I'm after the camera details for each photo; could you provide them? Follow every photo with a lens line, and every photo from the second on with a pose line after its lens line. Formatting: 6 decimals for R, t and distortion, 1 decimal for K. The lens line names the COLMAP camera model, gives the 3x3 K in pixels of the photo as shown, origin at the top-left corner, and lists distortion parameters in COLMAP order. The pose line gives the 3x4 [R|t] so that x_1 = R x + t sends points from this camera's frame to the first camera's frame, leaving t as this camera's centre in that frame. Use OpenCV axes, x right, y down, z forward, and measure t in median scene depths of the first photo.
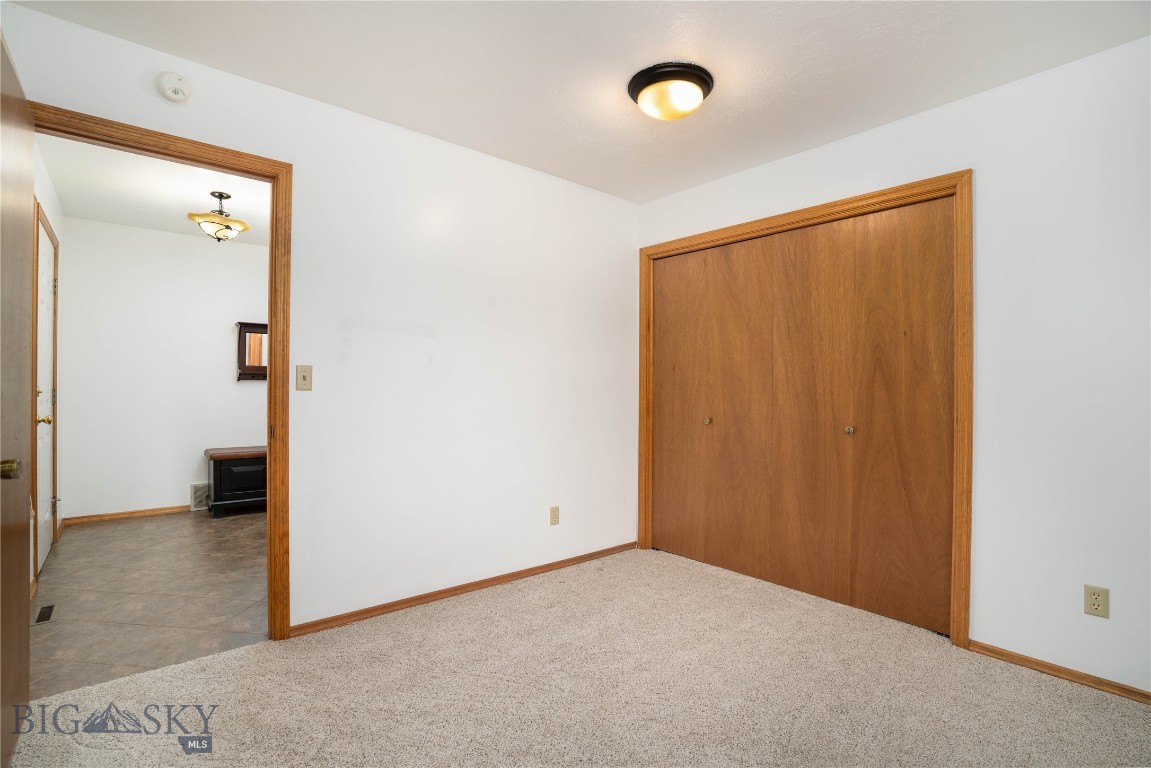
lens RADIAL K [[538.2, 0, 566.2], [0, 538.2, 374.2], [0, 0, 1]] dist [-0.067081, 0.023429]
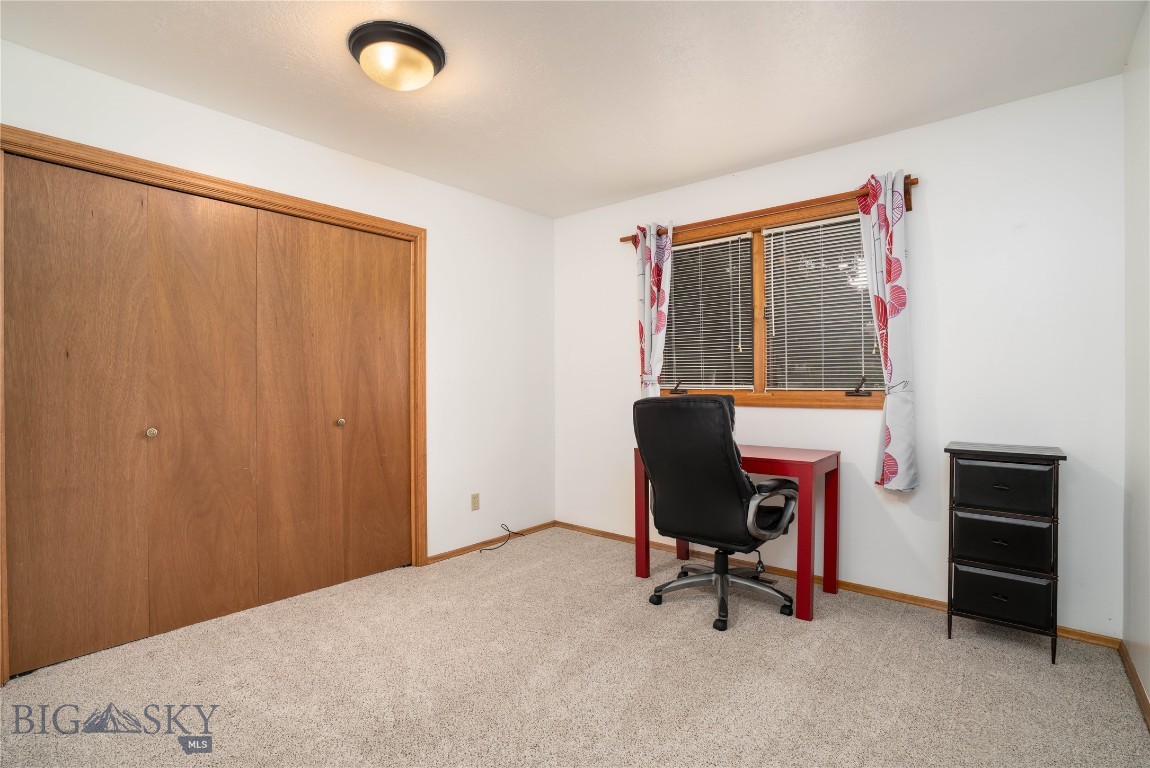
lens RADIAL K [[537.7, 0, 565.7], [0, 537.7, 374.2], [0, 0, 1]] dist [-0.067081, 0.023429]
pose [[-0.164808, 0.008937, 0.986285, -0.562539], [-0.020671, 0.999708, -0.012513, 0.010225], [-0.986109, -0.022450, -0.164576, 0.659408]]
